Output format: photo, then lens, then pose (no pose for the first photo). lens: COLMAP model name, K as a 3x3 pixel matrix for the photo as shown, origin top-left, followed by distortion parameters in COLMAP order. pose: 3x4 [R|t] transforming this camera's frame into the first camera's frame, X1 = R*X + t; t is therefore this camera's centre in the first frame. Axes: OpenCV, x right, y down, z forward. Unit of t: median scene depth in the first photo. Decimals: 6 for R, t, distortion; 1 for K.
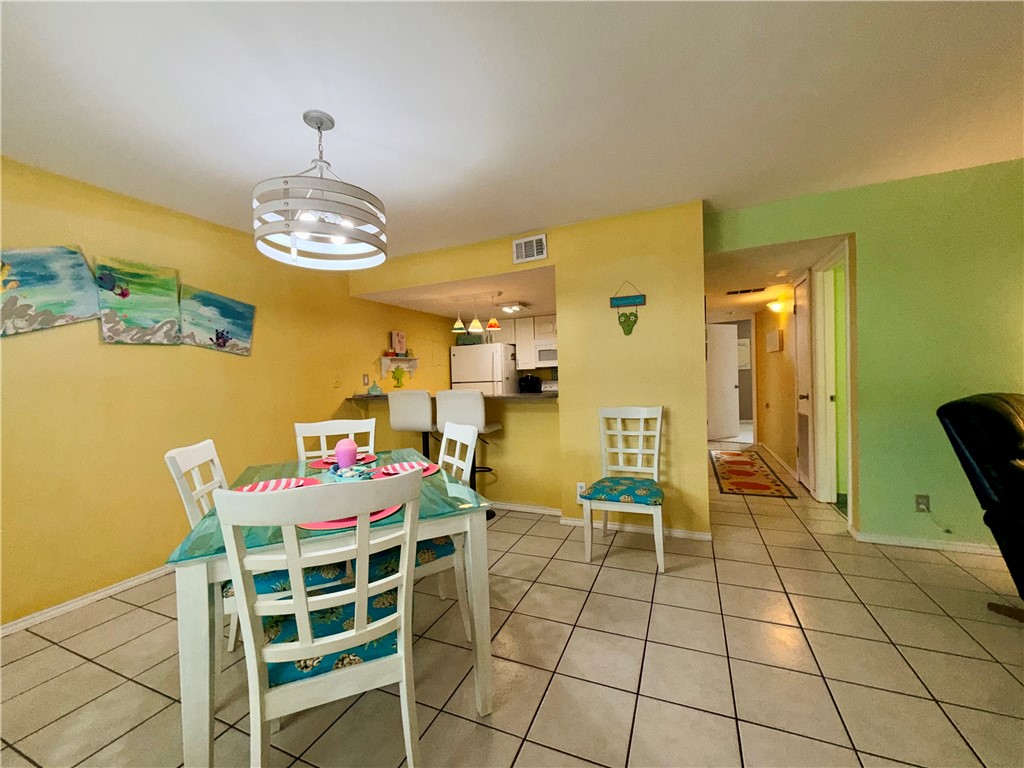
lens RADIAL K [[411.2, 0, 515.3], [0, 411.2, 385.1], [0, 0, 1]] dist [-0.001259, -0.000412]
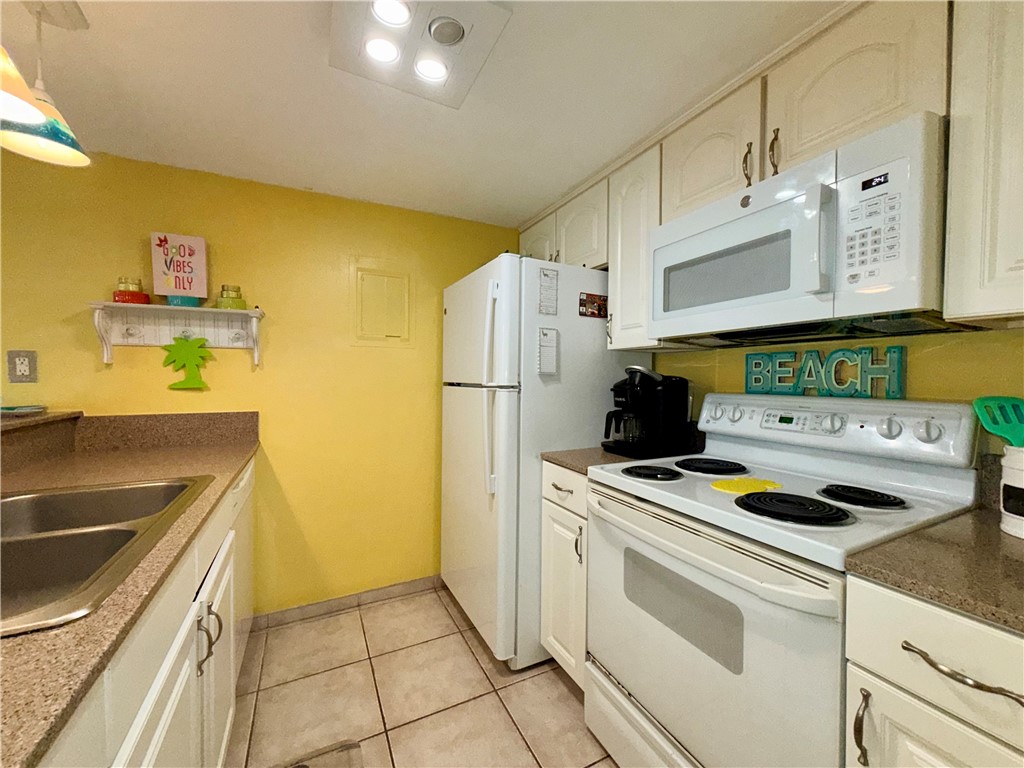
lens RADIAL K [[425.2, 0, 512.0], [0, 425.2, 384.0], [0, 0, 1]] dist [0.000553, -0.000046]
pose [[0.753901, 0.048721, -0.655179, 0.208655], [-0.043438, 0.998761, 0.024287, -0.024867], [0.655550, 0.010150, 0.755083, 1.004063]]
